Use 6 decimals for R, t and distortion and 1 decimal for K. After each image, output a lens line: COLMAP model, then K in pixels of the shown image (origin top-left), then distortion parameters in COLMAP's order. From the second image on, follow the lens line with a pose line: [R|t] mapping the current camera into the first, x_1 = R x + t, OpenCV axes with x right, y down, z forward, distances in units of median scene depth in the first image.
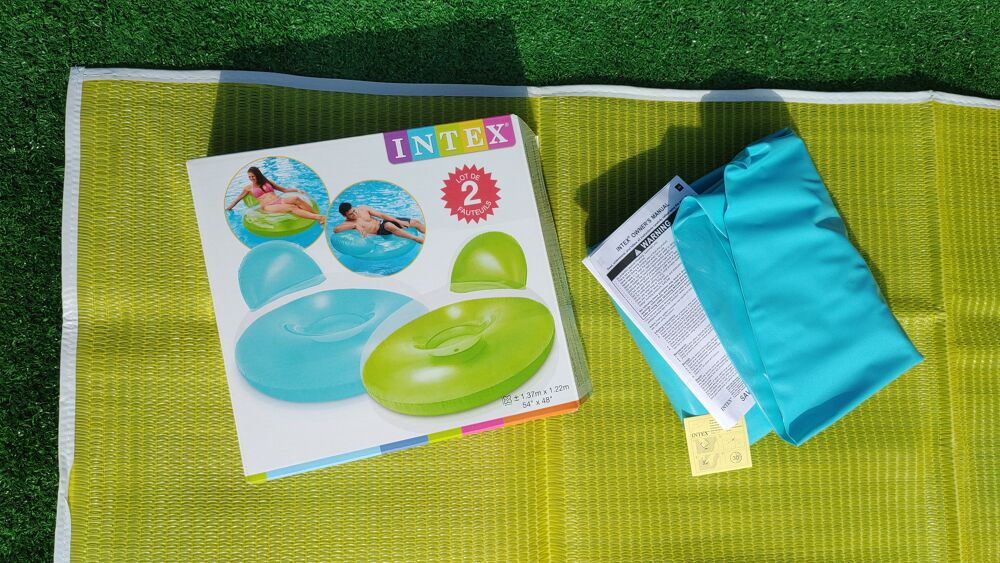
lens RADIAL K [[793.4, 0, 500.0], [0, 793.4, 281.5], [0, 0, 1]] dist [0.077674, -0.099846]
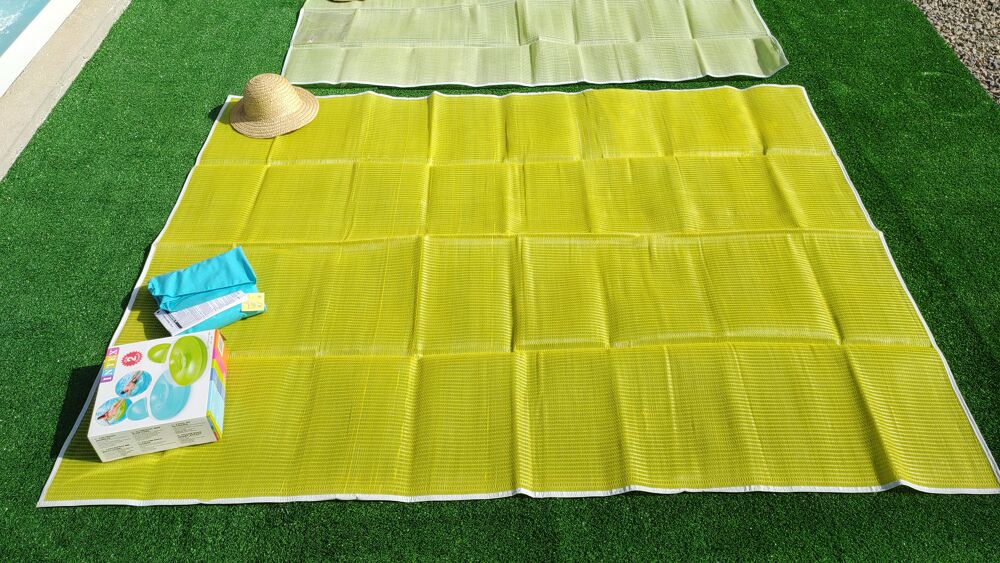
lens RADIAL K [[793.4, 0, 500.0], [0, 793.4, 281.5], [0, 0, 1]] dist [0.077674, -0.099846]
pose [[0.009148, -0.812331, 0.583125, -1.498009], [0.997511, 0.048183, 0.051473, 1.056951], [-0.069909, 0.581203, 0.810750, -1.597861]]
